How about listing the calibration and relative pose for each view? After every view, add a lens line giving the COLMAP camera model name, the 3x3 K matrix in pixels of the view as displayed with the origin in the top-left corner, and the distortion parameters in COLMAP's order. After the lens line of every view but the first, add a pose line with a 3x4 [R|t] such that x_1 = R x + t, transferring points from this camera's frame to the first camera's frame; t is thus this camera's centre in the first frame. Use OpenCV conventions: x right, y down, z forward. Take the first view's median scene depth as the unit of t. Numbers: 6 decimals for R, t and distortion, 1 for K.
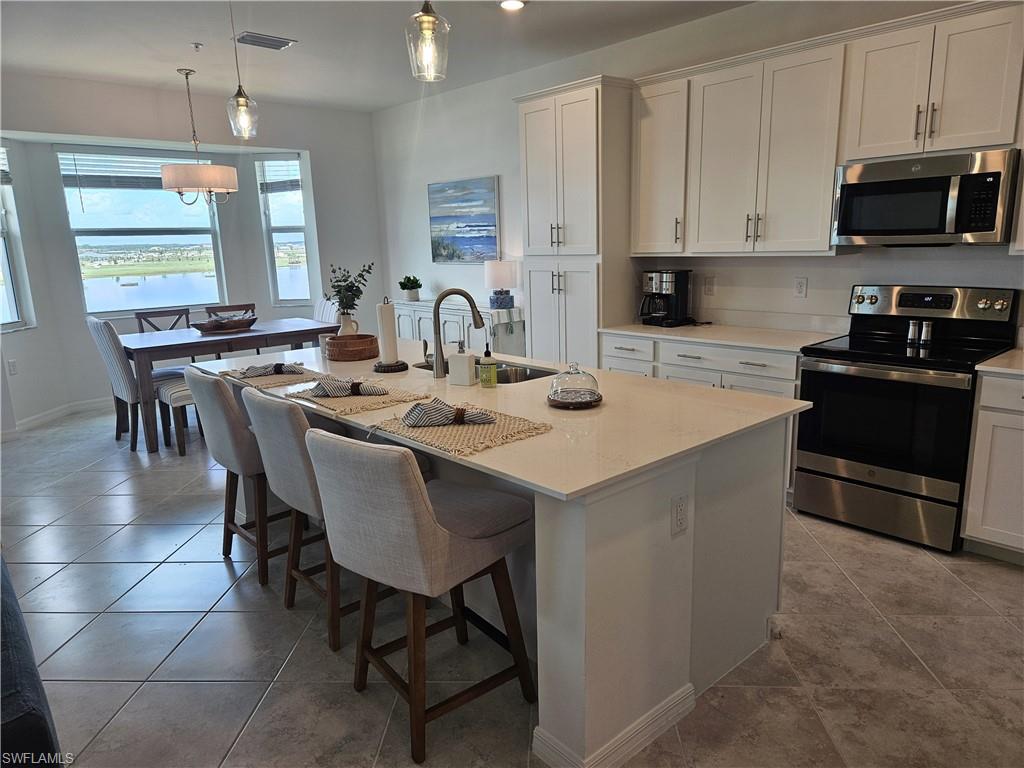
lens RADIAL K [[679.0, 0, 512.0], [0, 679.0, 384.0], [0, 0, 1]] dist [0.001885, -0.000099]
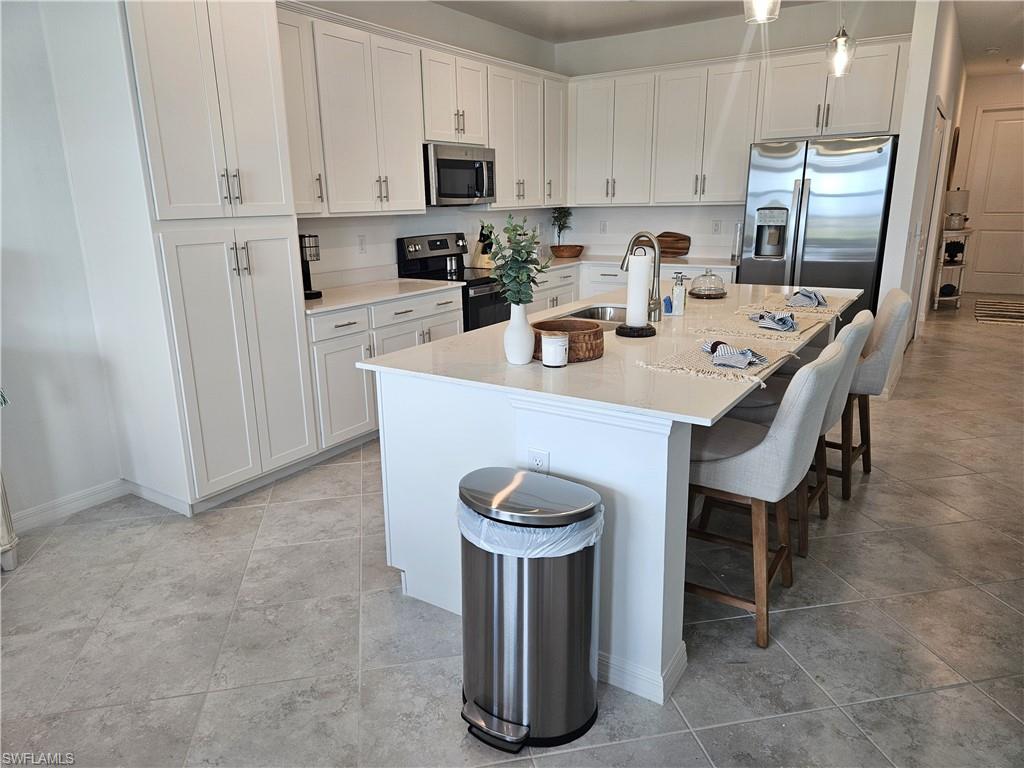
lens RADIAL K [[679.0, 0, 512.0], [0, 679.0, 384.0], [0, 0, 1]] dist [0.001885, -0.000099]
pose [[-0.264980, -0.223569, 0.937978, -0.887766], [0.216552, 0.934104, 0.283821, -0.223855], [-0.939623, 0.278328, -0.199104, 1.233825]]
